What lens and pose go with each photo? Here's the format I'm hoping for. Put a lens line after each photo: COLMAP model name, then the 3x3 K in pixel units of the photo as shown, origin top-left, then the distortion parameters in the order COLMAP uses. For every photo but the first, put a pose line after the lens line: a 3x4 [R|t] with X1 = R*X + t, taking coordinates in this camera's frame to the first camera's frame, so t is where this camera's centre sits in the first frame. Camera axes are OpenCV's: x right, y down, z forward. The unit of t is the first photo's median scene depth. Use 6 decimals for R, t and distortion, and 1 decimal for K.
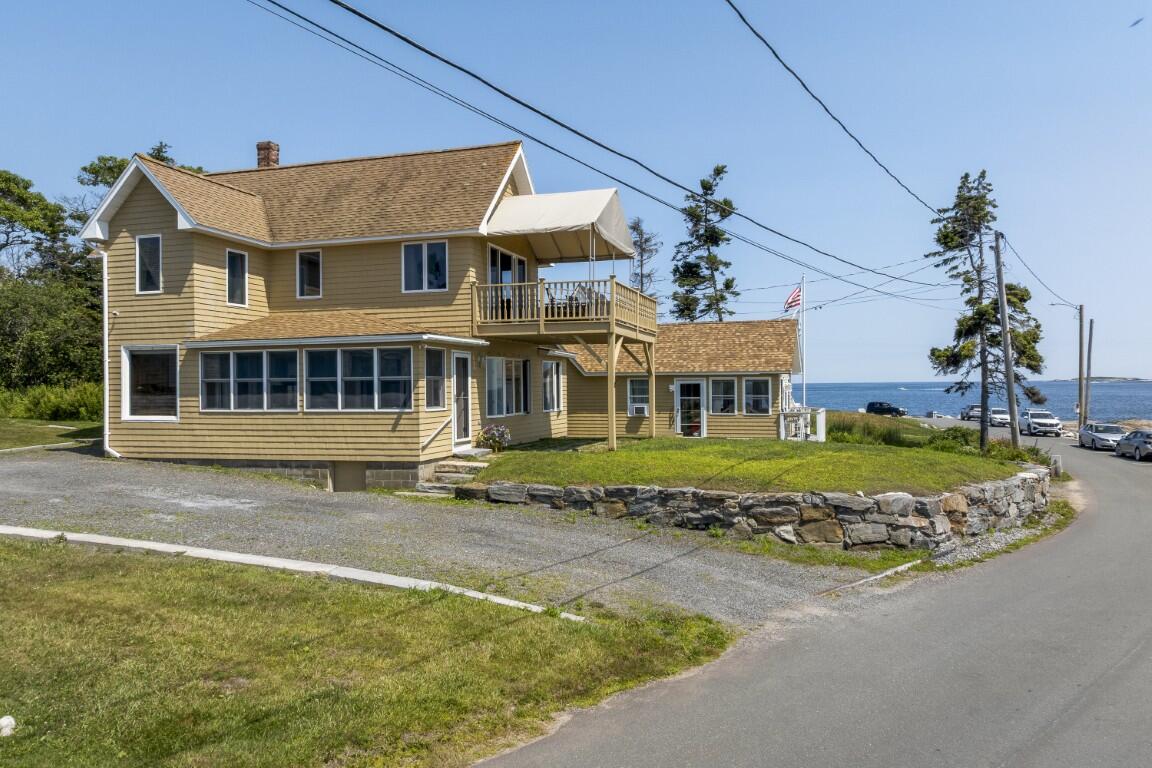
lens RADIAL K [[820.4, 0, 576.0], [0, 820.4, 384.0], [0, 0, 1]] dist [-0.004315, -0.005790]
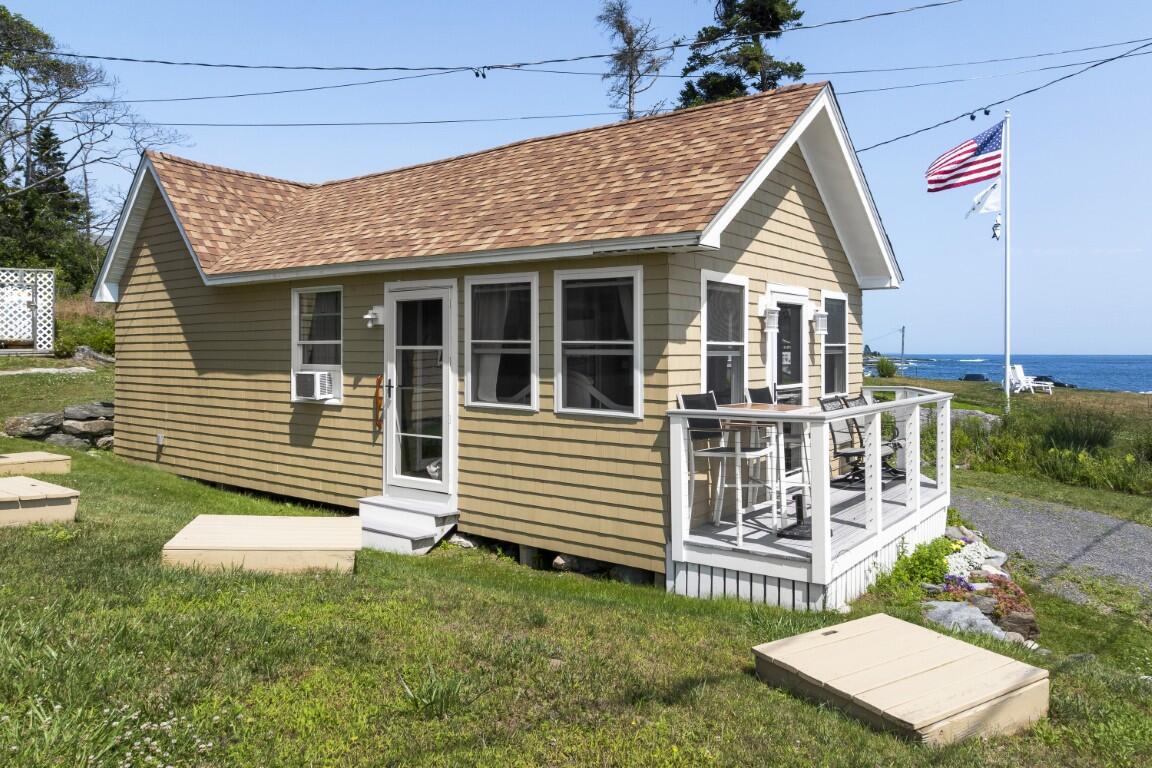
lens RADIAL K [[813.6, 0, 575.3], [0, 813.6, 326.7], [0, 0, 1]] dist [-0.002847, 0.002876]
pose [[0.951273, 0.004771, -0.308313, 0.404355], [-0.014260, 0.999491, -0.028529, 0.024175], [0.308020, 0.031535, 0.950857, 1.039115]]
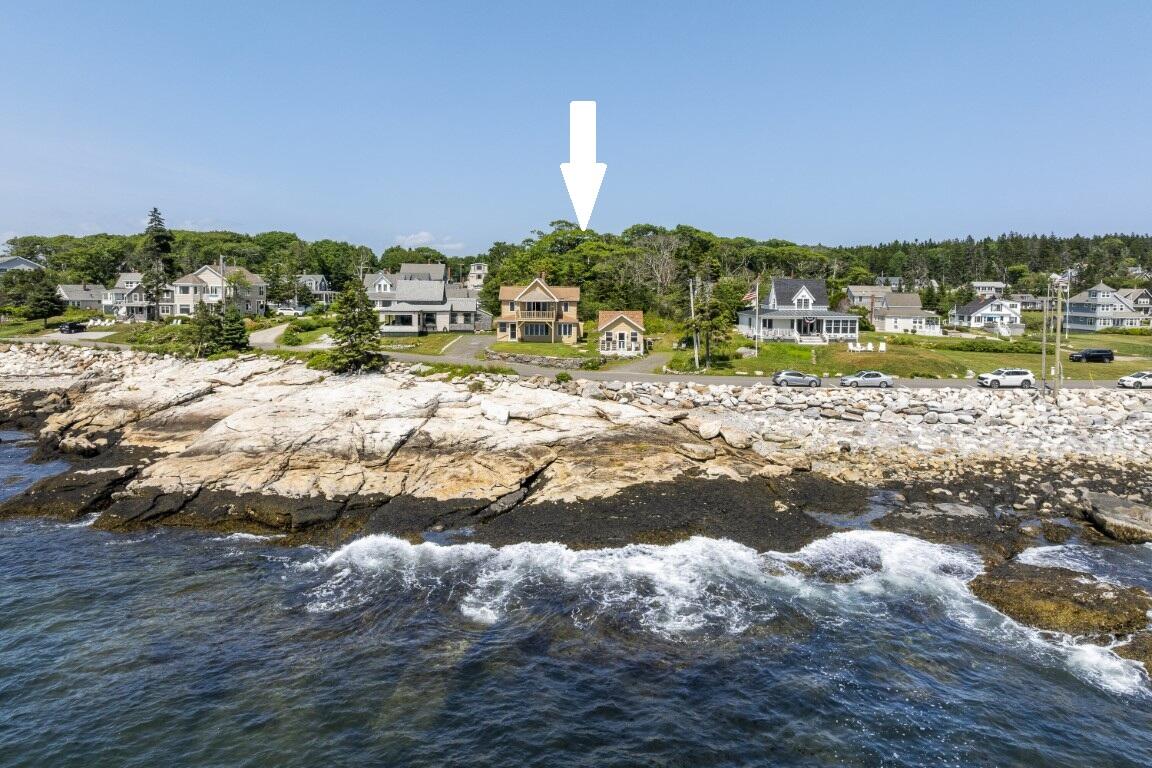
lens RADIAL K [[801.6, 0, 576.6], [0, 801.6, 332.3], [0, 0, 1]] dist [0.002160, -0.000858]
pose [[0.285303, 0.066063, -0.956158, 4.785424], [-0.009461, 0.997767, 0.066115, -0.313076], [0.958391, -0.009817, 0.285290, -0.104322]]
